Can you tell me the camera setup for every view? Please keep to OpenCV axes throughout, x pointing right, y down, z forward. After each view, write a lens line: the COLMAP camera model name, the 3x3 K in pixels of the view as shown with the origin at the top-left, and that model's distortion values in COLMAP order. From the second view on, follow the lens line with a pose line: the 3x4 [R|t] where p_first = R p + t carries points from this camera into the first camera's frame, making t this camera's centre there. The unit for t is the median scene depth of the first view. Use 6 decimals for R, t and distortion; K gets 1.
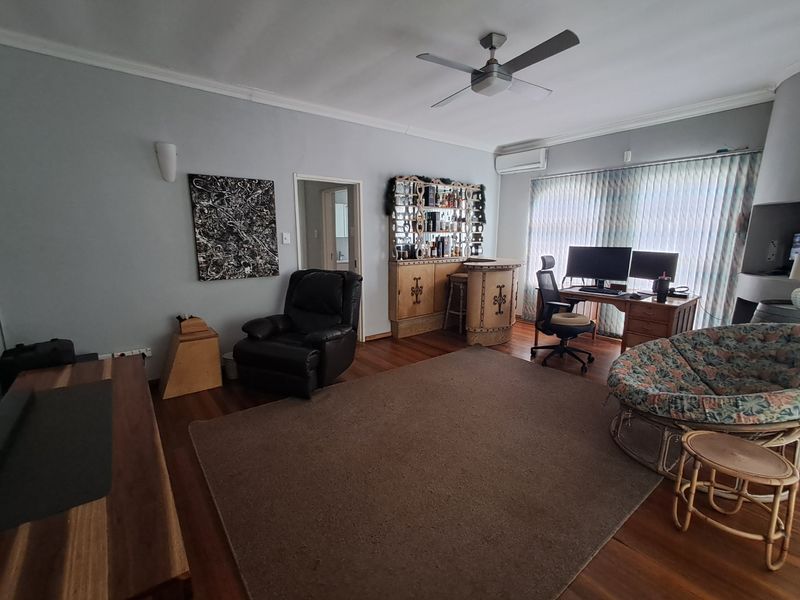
lens RADIAL K [[360.3, 0, 397.6], [0, 360.3, 302.1], [0, 0, 1]] dist [0.001210, -0.000205]
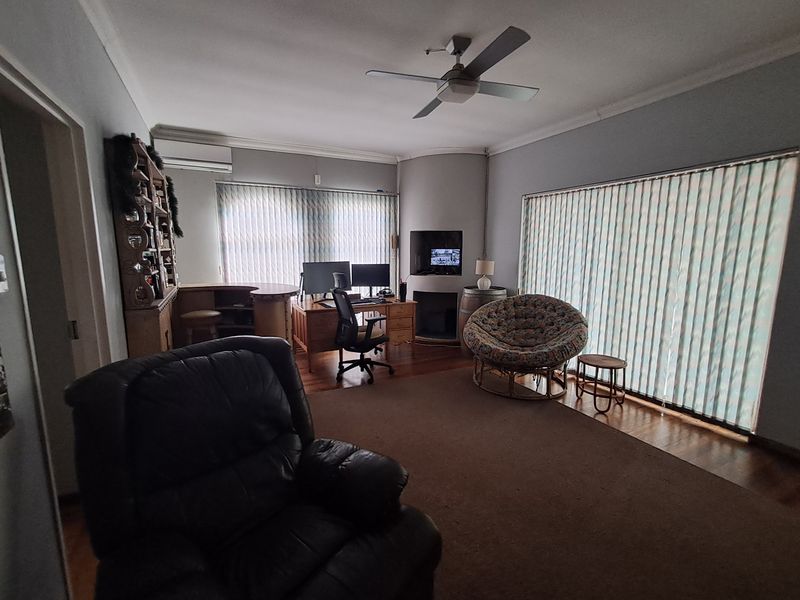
lens RADIAL K [[360.3, 0, 398.4], [0, 360.3, 299.1], [0, 0, 1]] dist [0.001210, -0.000205]
pose [[0.194968, -0.142023, 0.970473, -0.415317], [0.185645, 0.976919, 0.105670, -0.115473], [-0.963080, 0.159561, 0.216833, 0.563949]]
